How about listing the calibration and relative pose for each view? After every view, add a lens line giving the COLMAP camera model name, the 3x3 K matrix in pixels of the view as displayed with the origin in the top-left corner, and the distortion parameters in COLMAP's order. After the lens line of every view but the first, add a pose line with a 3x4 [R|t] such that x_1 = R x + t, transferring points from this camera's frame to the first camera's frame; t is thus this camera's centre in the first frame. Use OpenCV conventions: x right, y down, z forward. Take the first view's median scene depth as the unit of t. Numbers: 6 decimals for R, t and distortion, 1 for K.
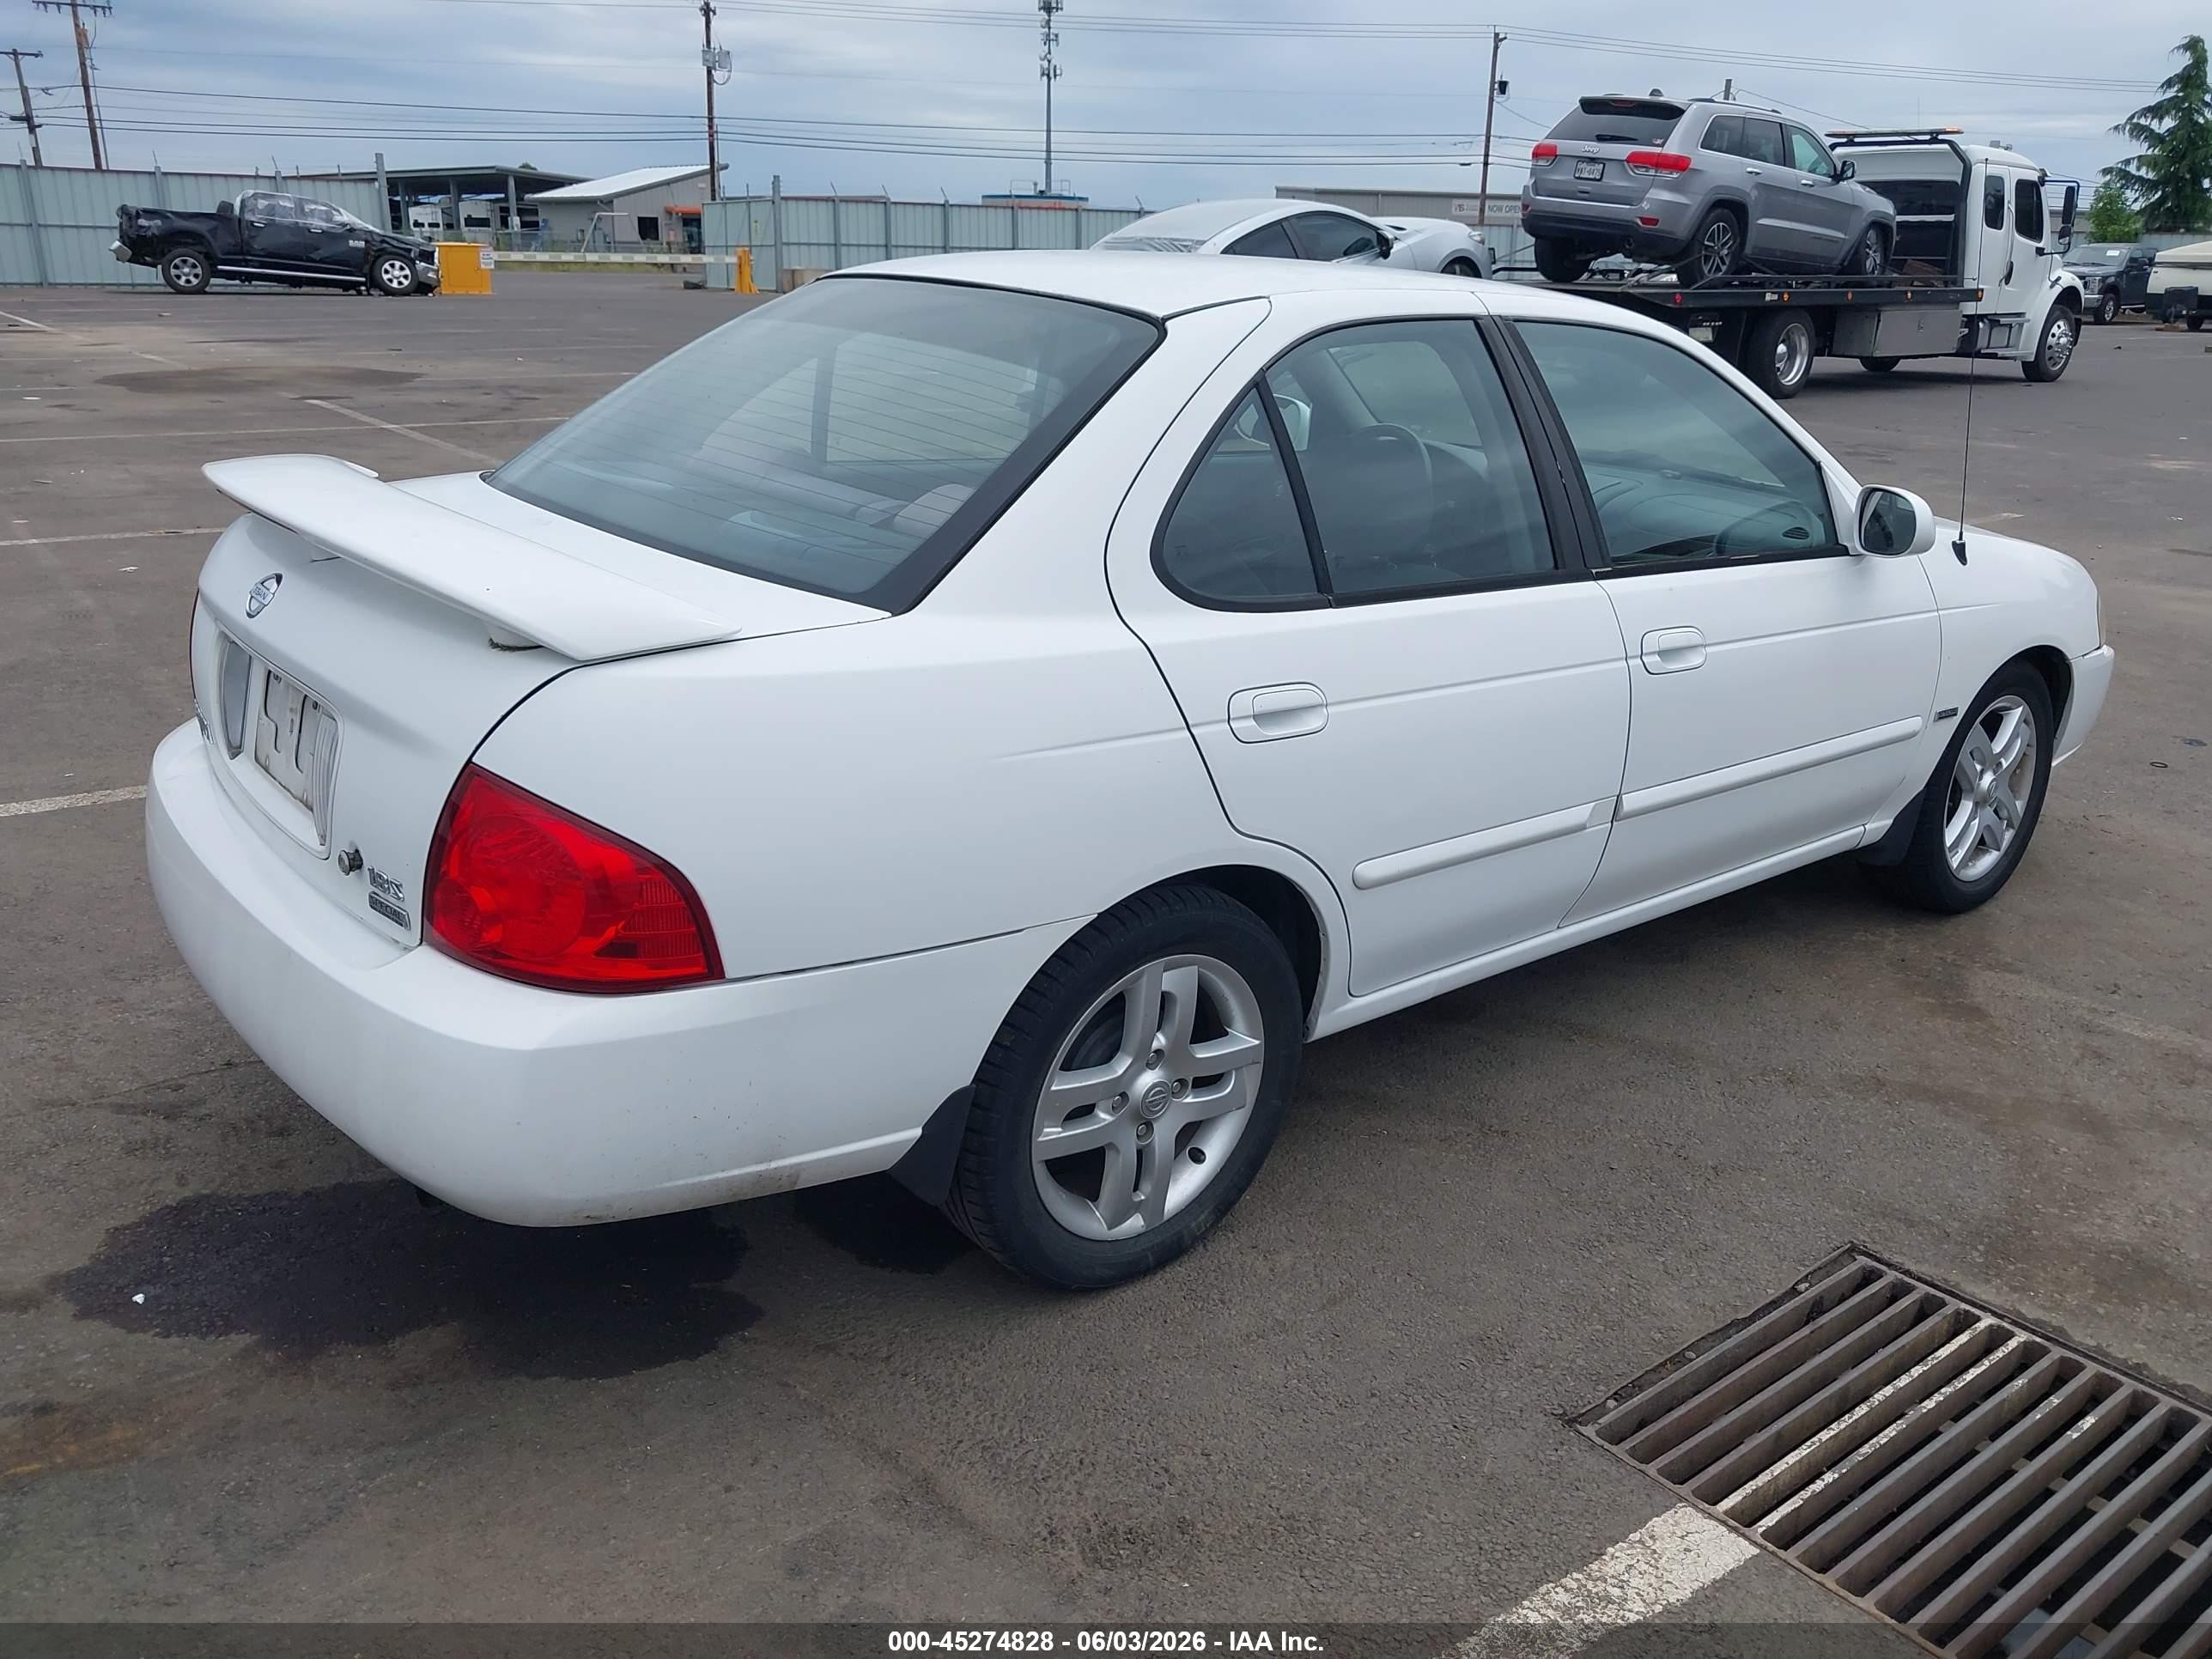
lens RADIAL K [[1746.3, 0, 1147.5], [0, 1746.3, 830.0], [0, 0, 1]] dist [0.010062, -0.010265]
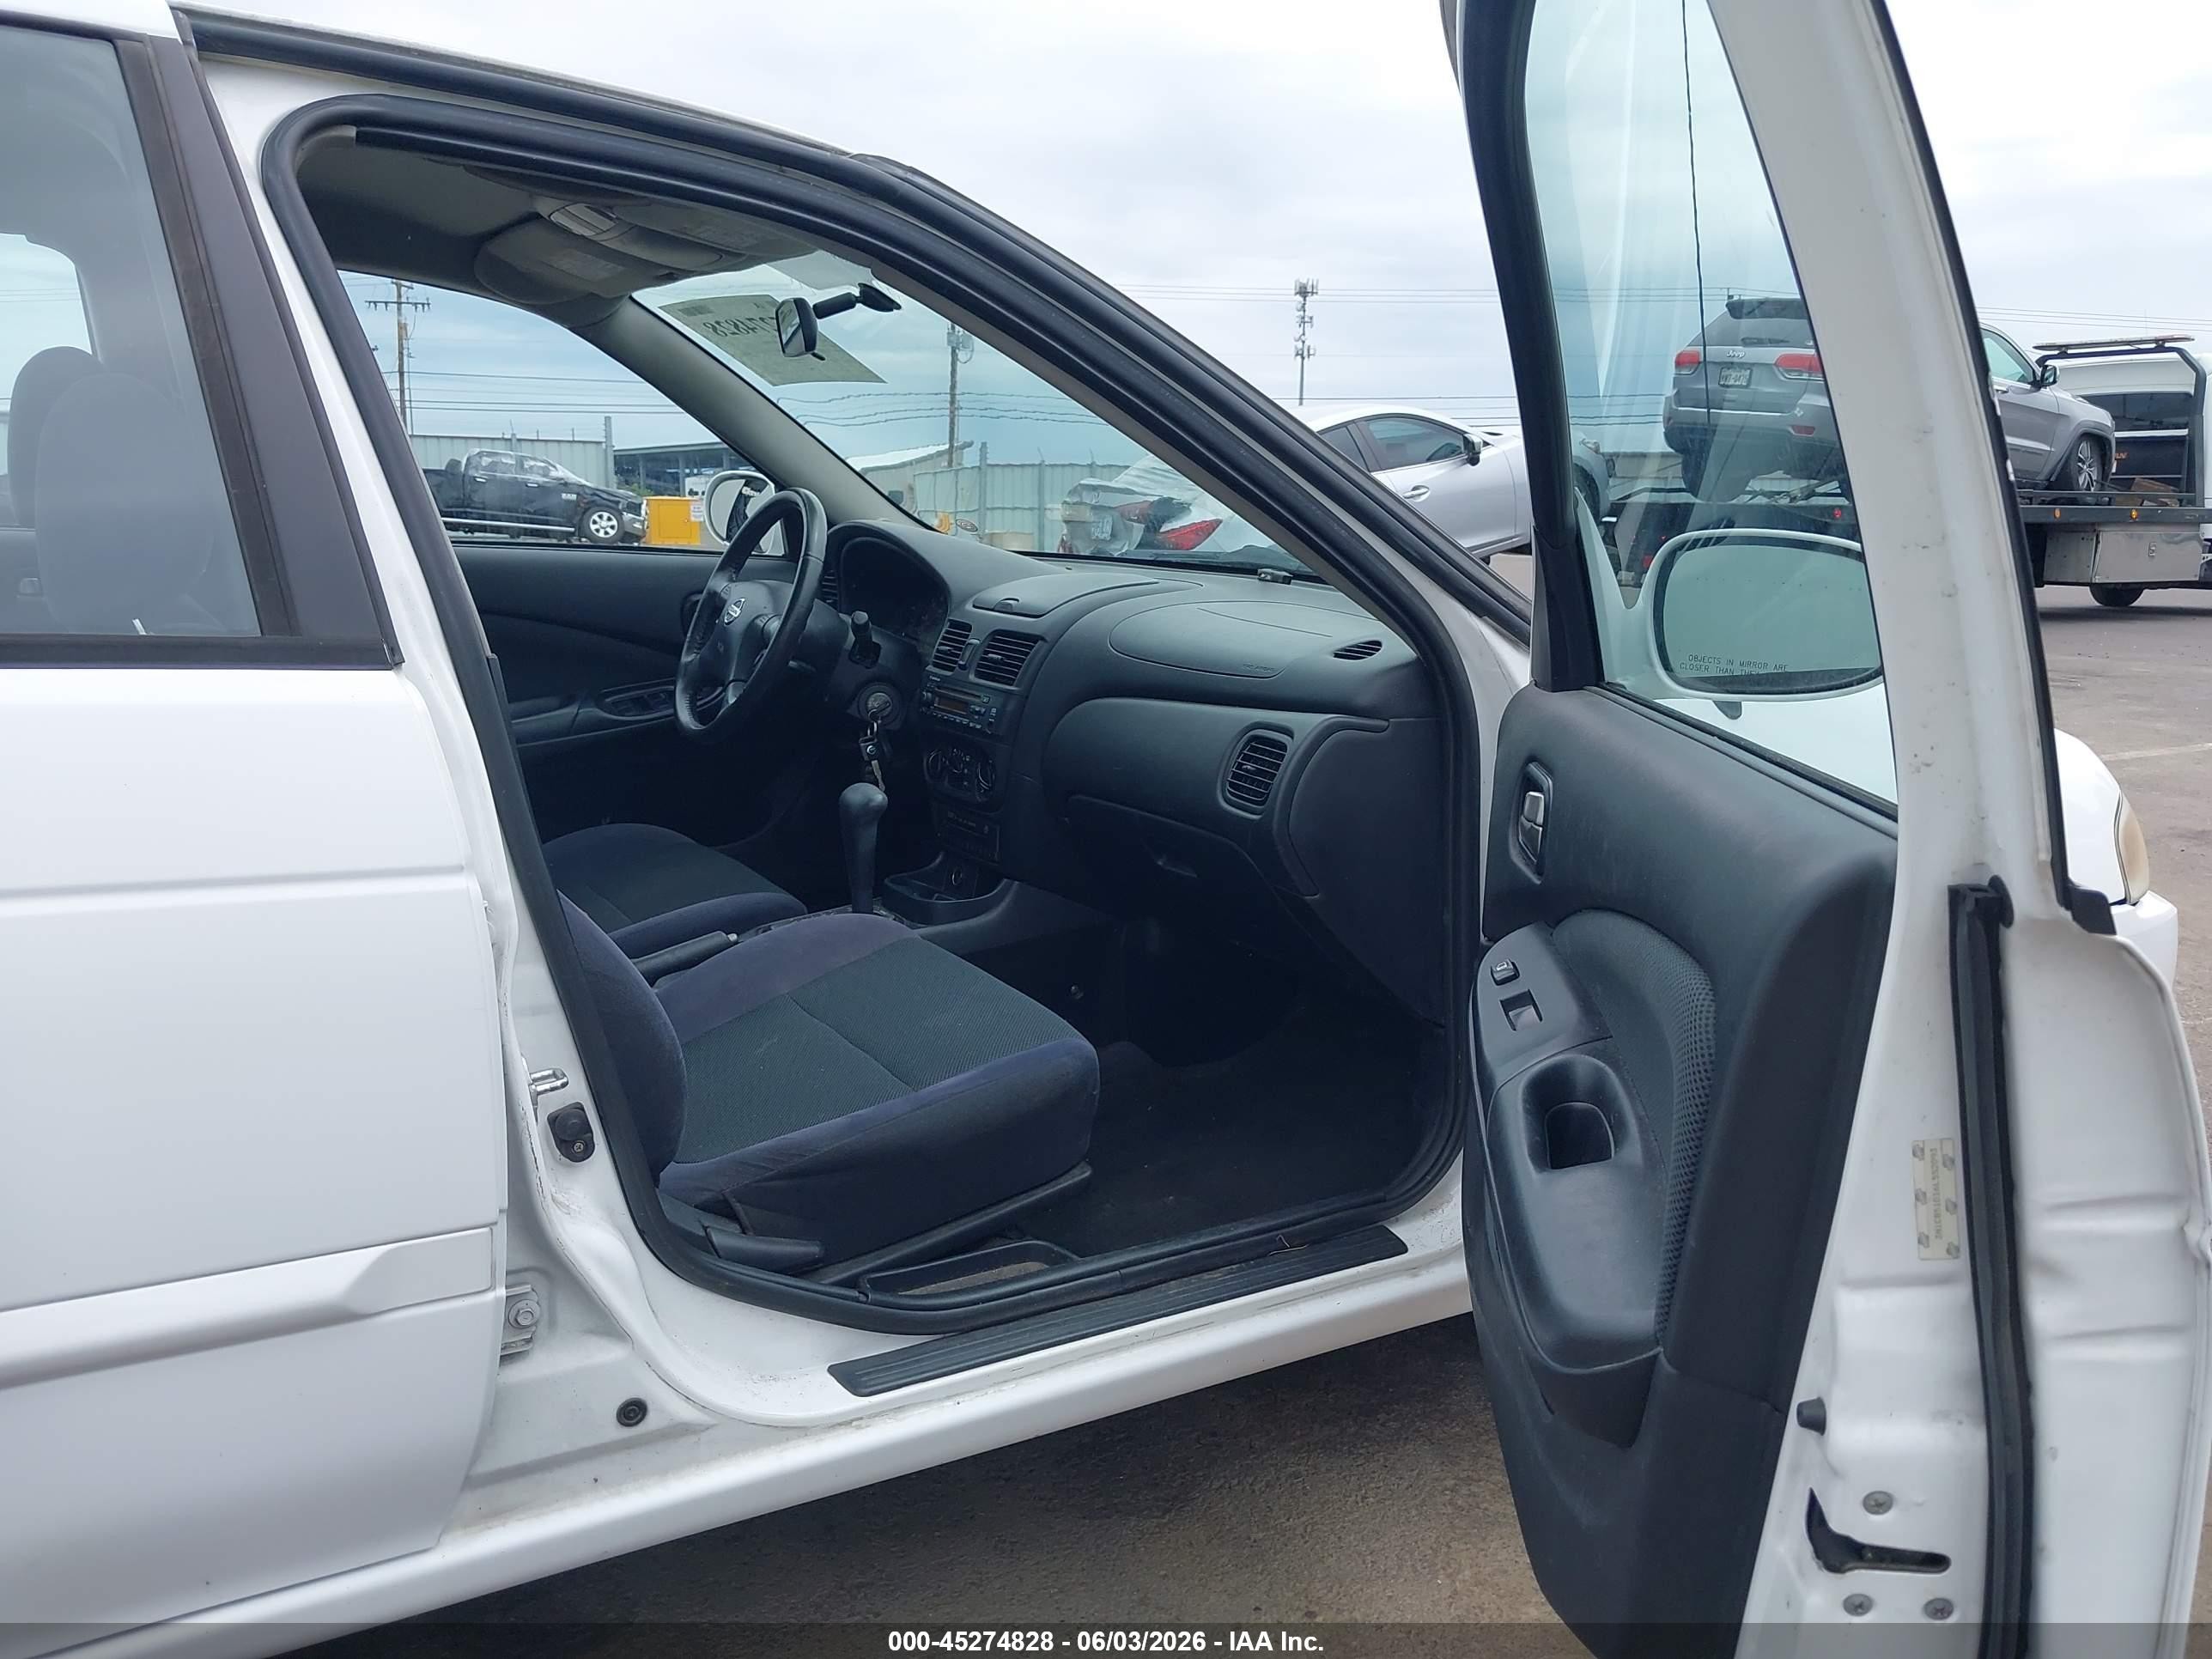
lens RADIAL K [[1747.9, 0, 1135.9], [0, 1747.9, 825.2], [0, 0, 1]] dist [0.010644, -0.023830]
pose [[0.989079, 0.017421, -0.146351, 0.074752], [-0.038497, 0.989054, -0.142443, -0.009323], [0.142268, 0.146522, 0.978923, 0.100507]]
